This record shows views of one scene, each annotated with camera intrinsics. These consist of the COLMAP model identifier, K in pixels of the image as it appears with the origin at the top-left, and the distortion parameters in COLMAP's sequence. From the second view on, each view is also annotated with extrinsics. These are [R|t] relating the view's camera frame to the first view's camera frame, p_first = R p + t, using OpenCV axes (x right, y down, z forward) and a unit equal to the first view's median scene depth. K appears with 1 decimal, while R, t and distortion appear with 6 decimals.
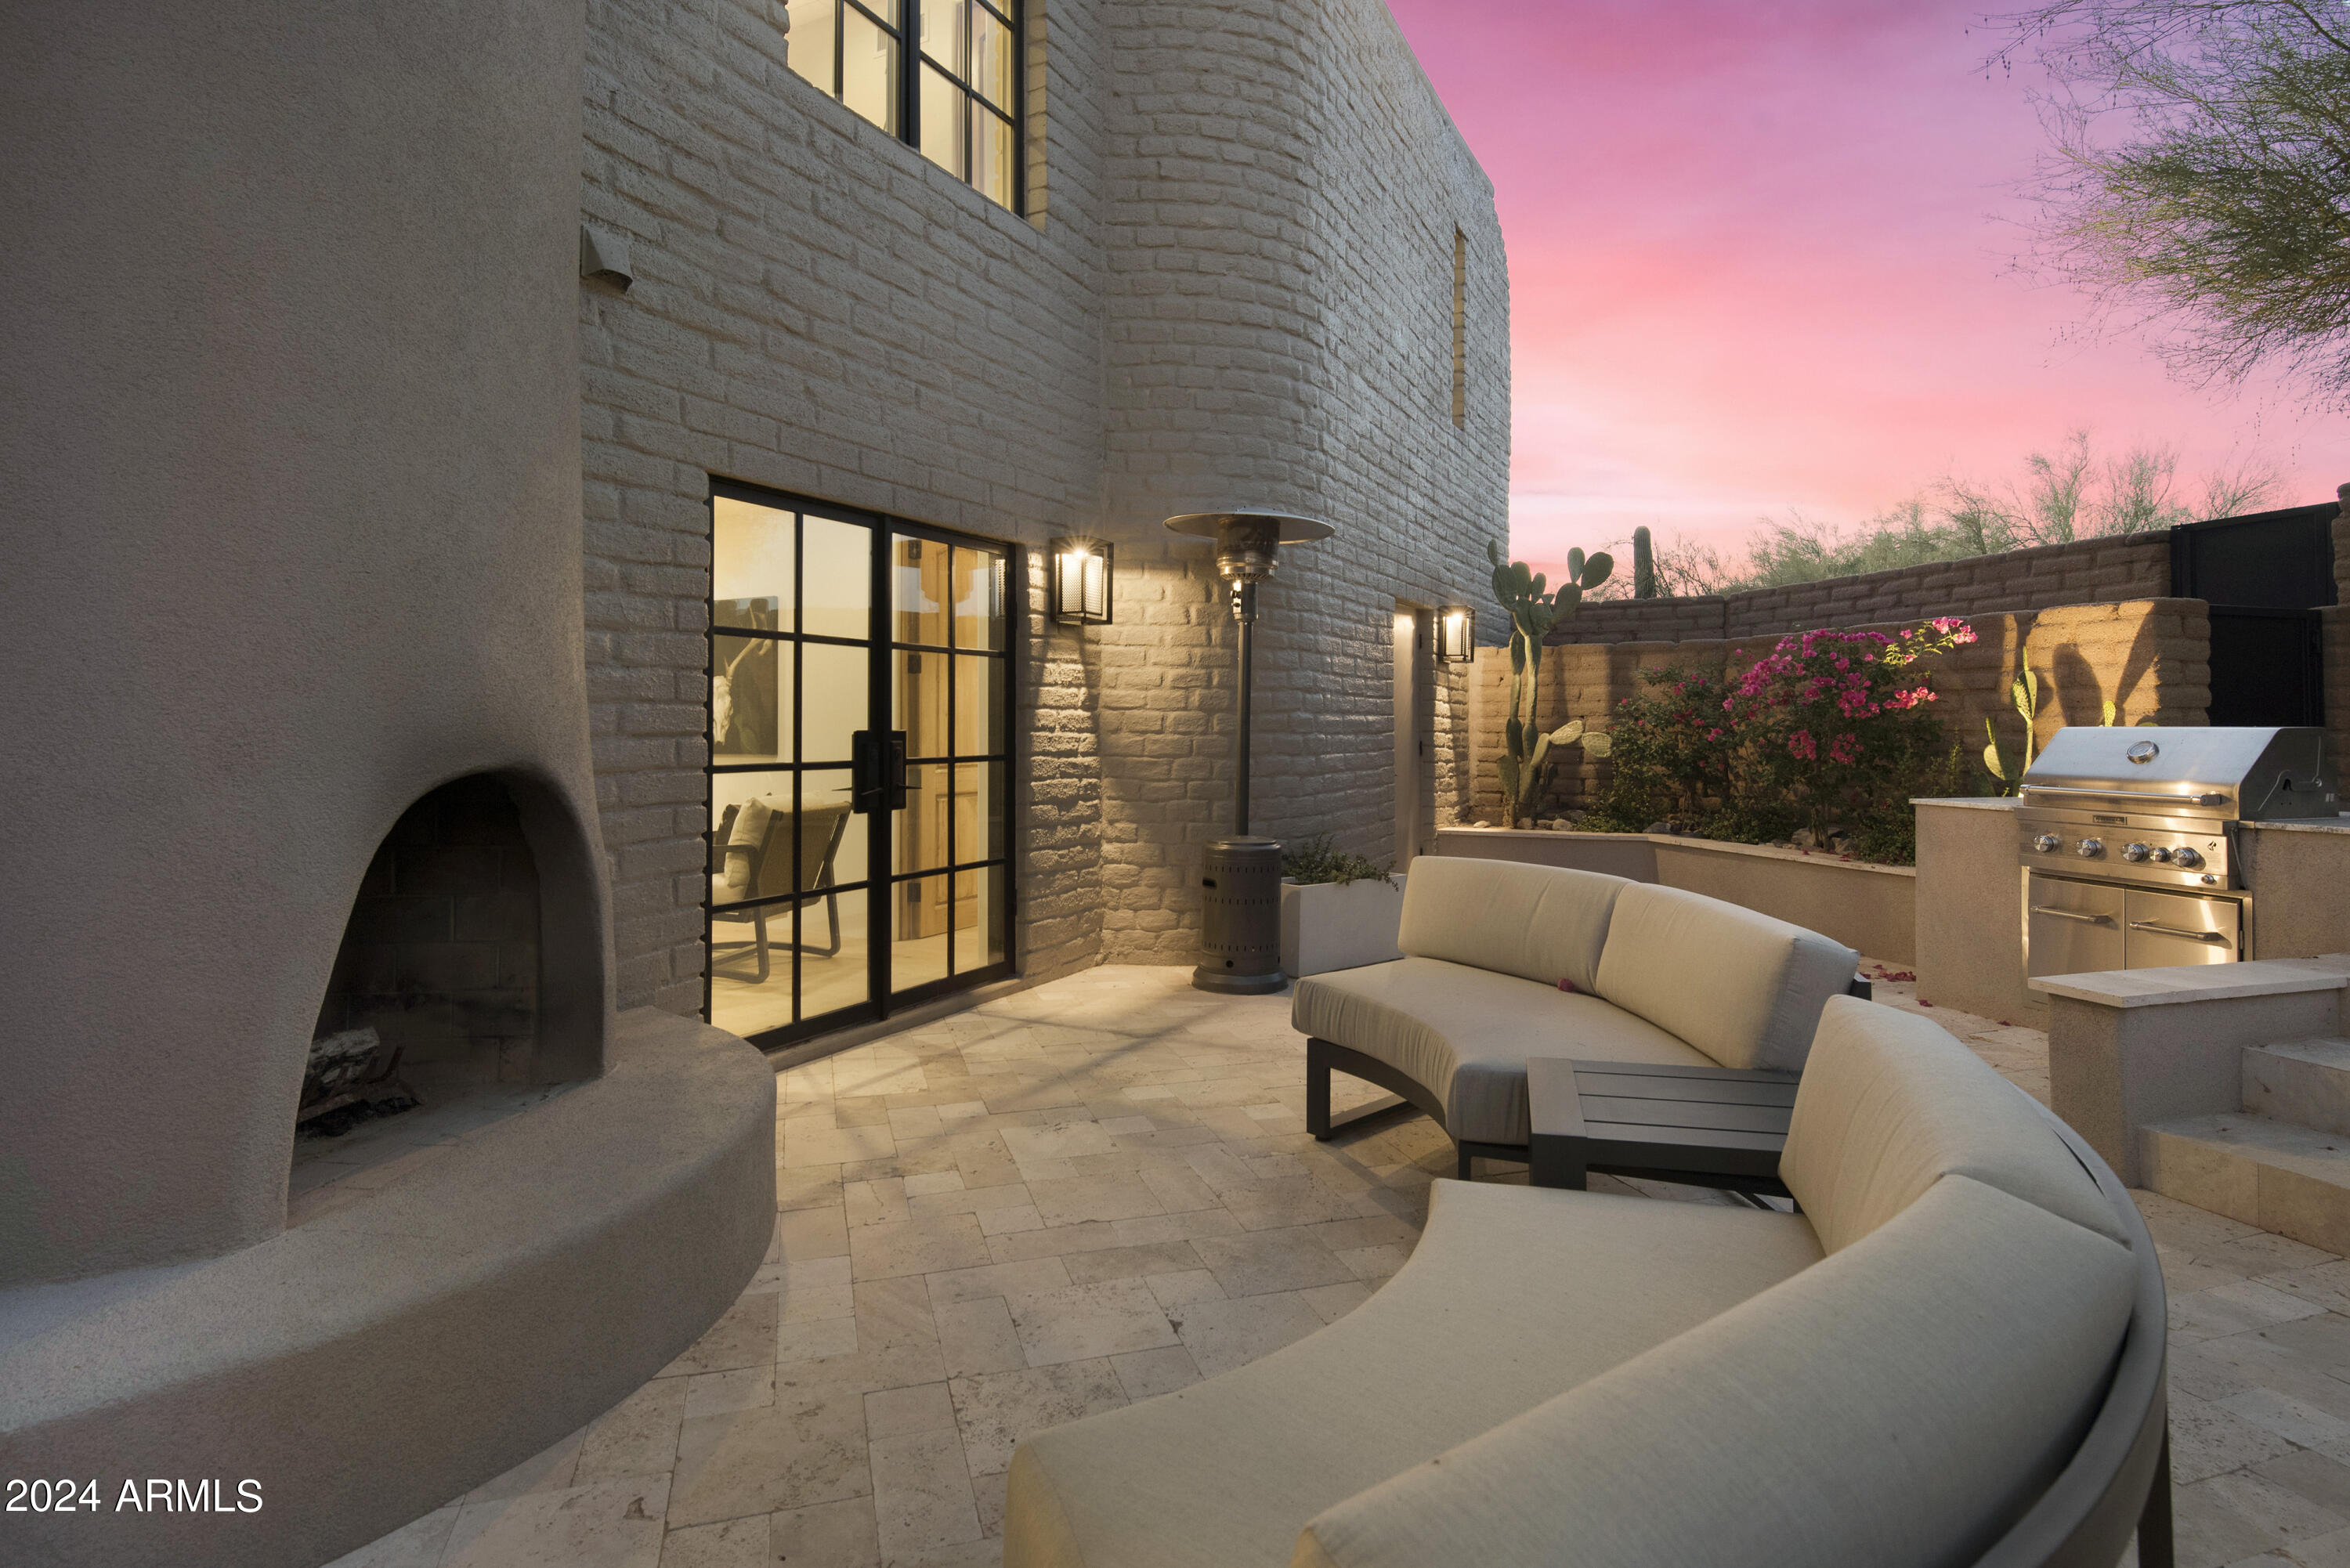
lens RADIAL K [[1179.4, 0, 1169.9], [0, 1179.4, 712.0], [0, 0, 1]] dist [-0.001984, 0.000173]
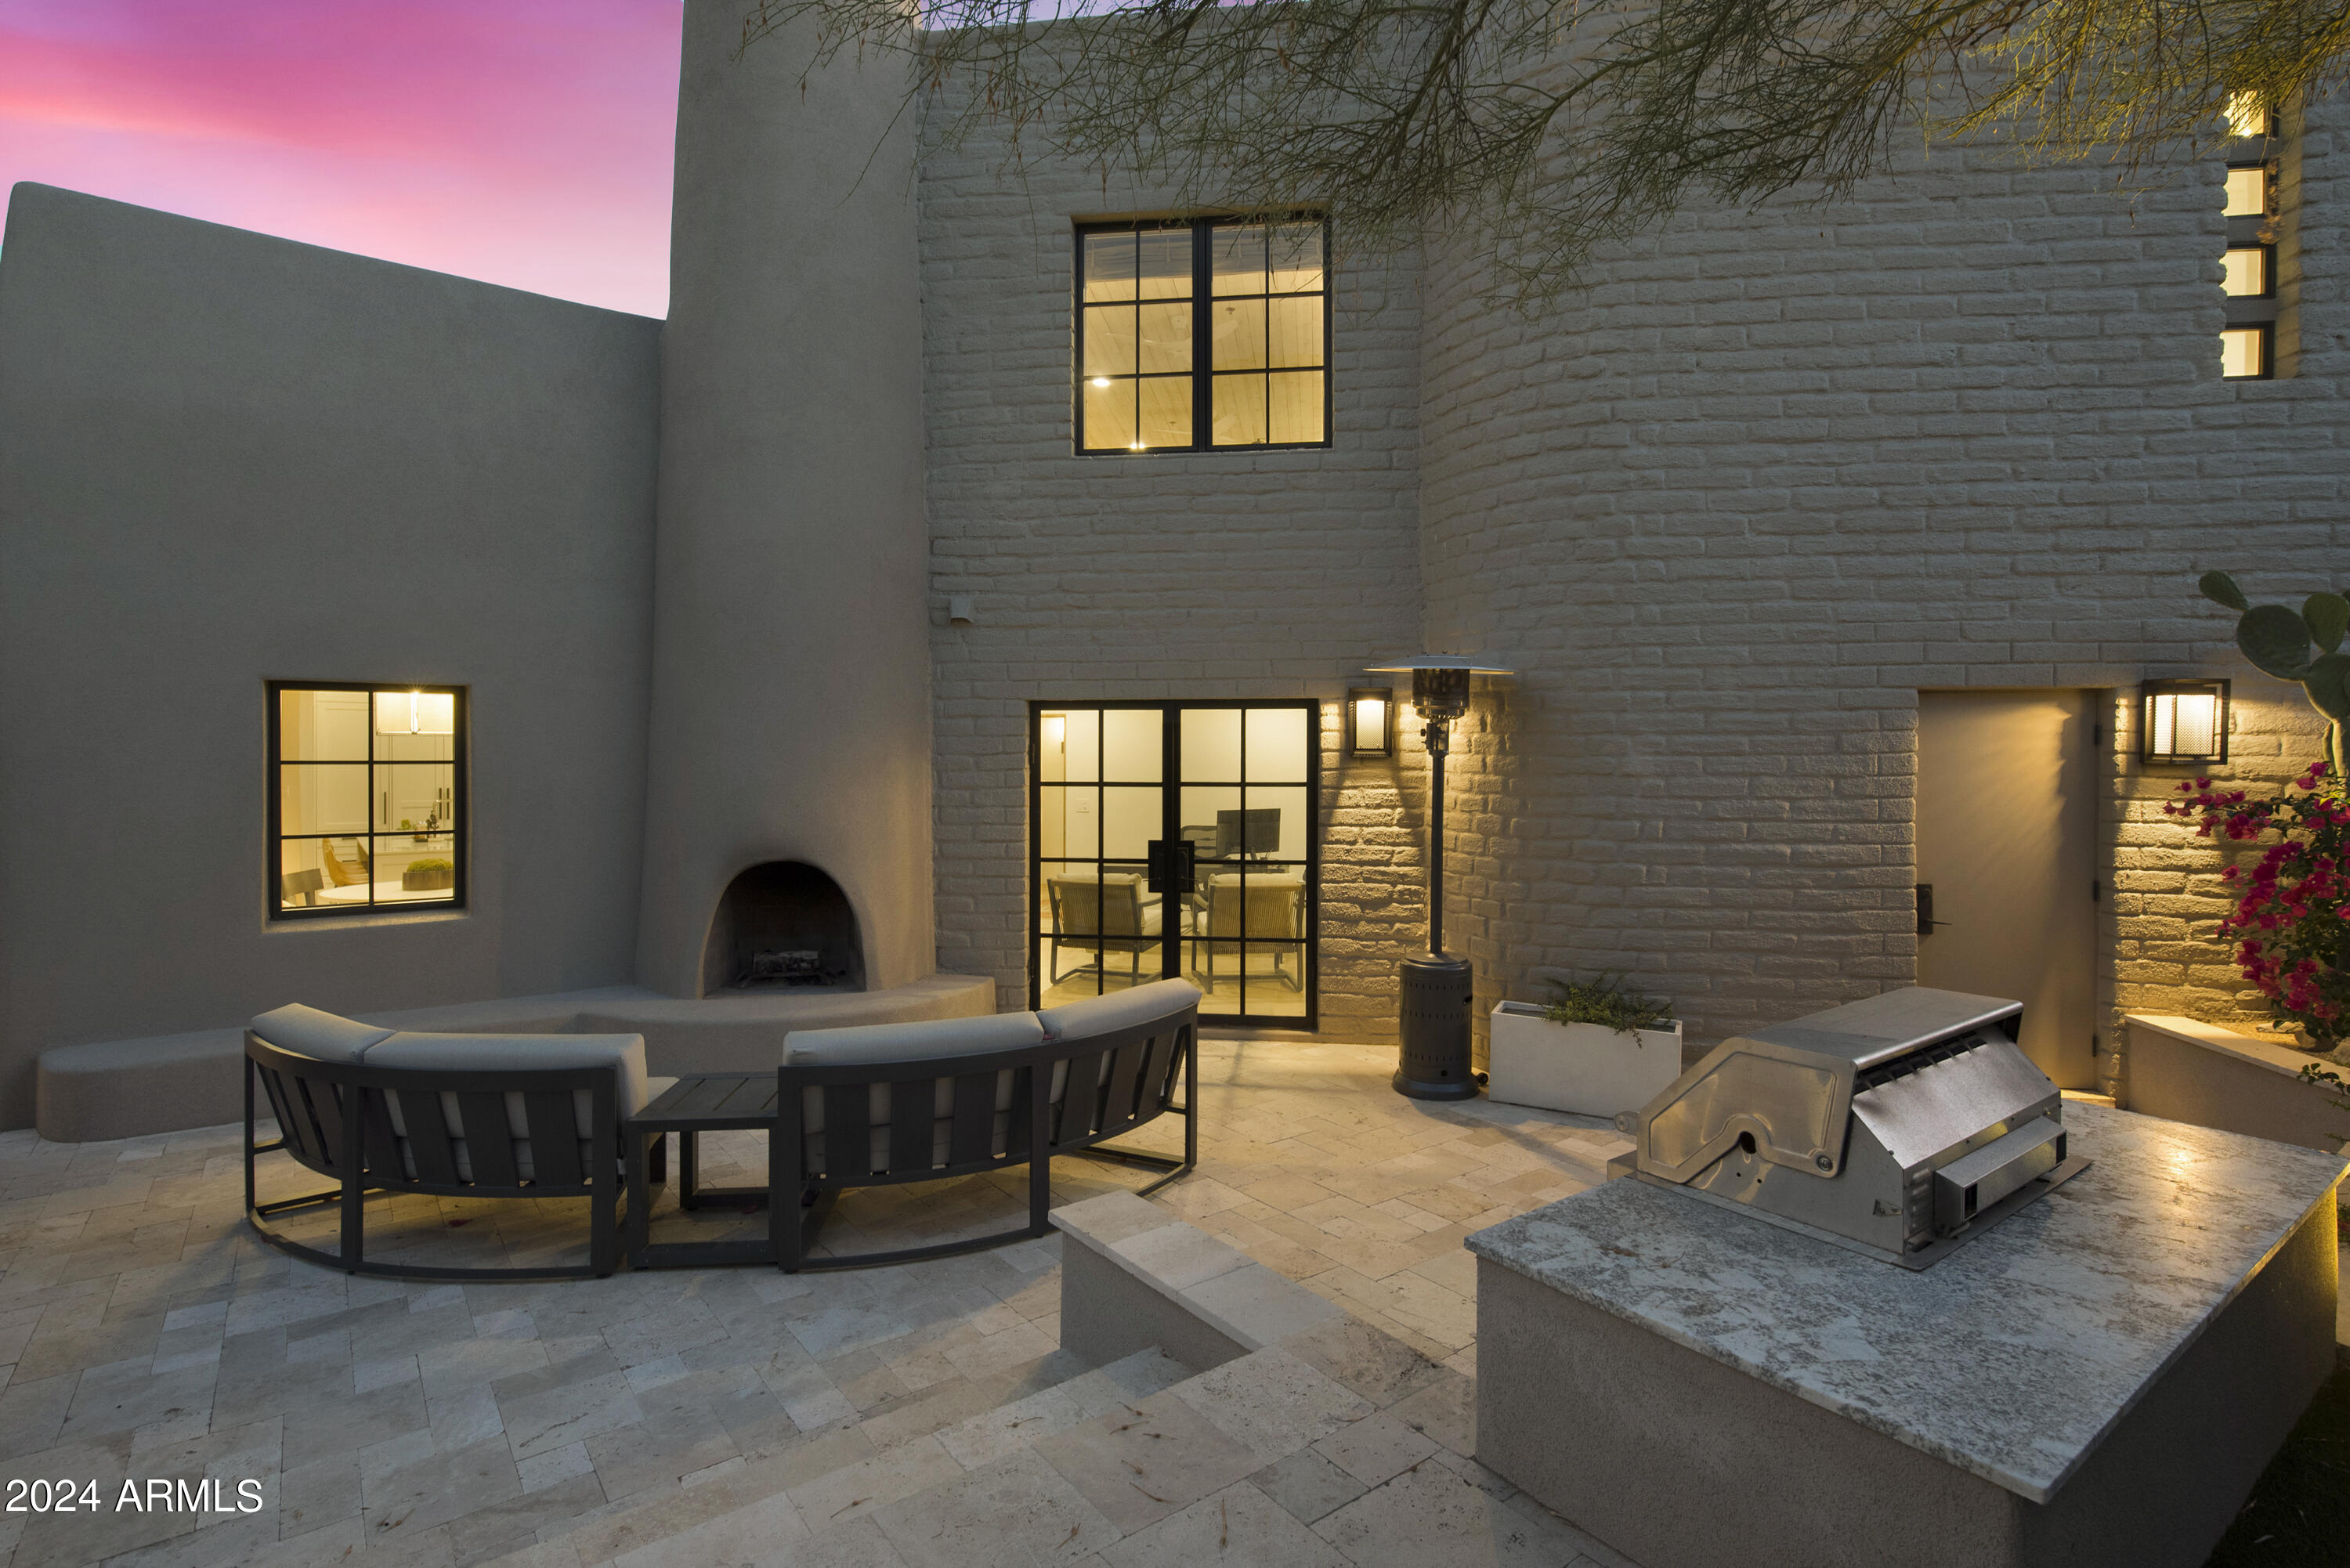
lens RADIAL K [[1133.6, 0, 1174.6], [0, 1133.6, 750.8], [0, 0, 1]] dist [0.005005, 0.000801]
pose [[0.360962, -0.001312, -0.932580, 0.934239], [0.012377, 0.999918, 0.003384, -0.087312], [0.932498, -0.012764, 0.360948, 0.390421]]
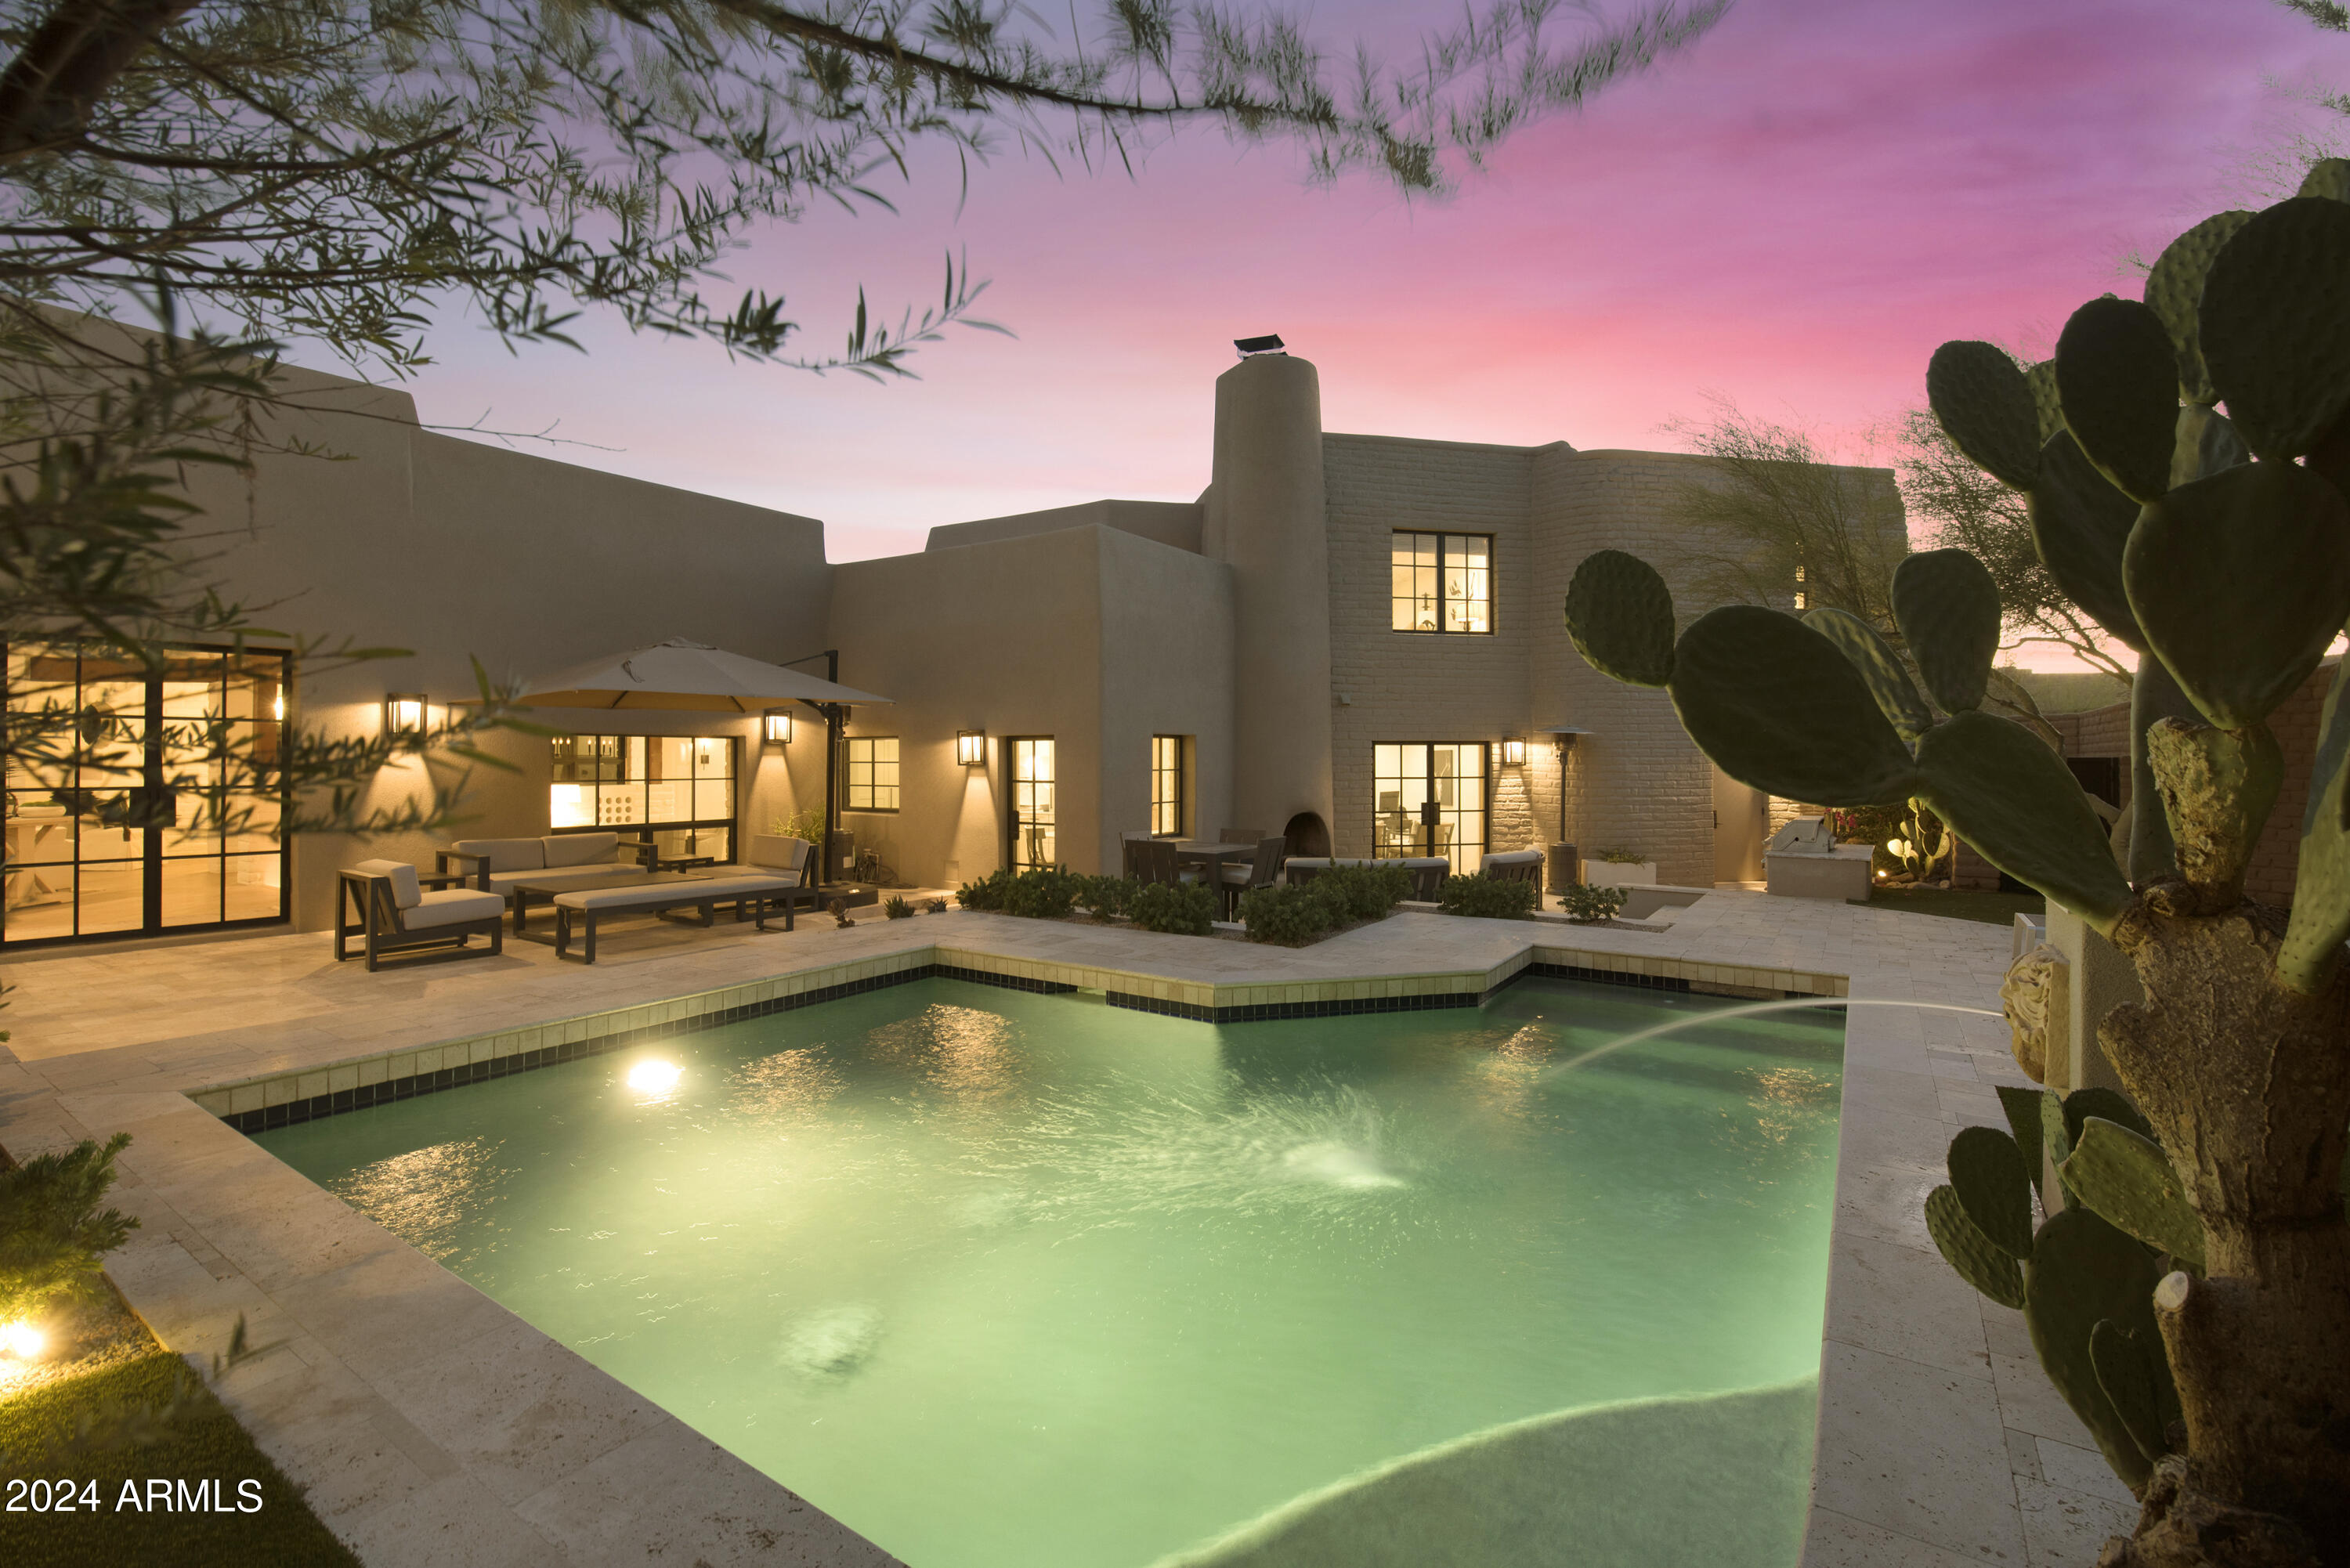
lens RADIAL K [[1026.6, 0, 1169.2], [0, 1026.6, 767.3], [0, 0, 1]] dist [0.000847, -0.000364]
pose [[0.632186, 0.002210, -0.774813, 1.349710], [0.012837, 0.999829, 0.013326, -0.115625], [0.774710, -0.018371, 0.632050, -1.268320]]
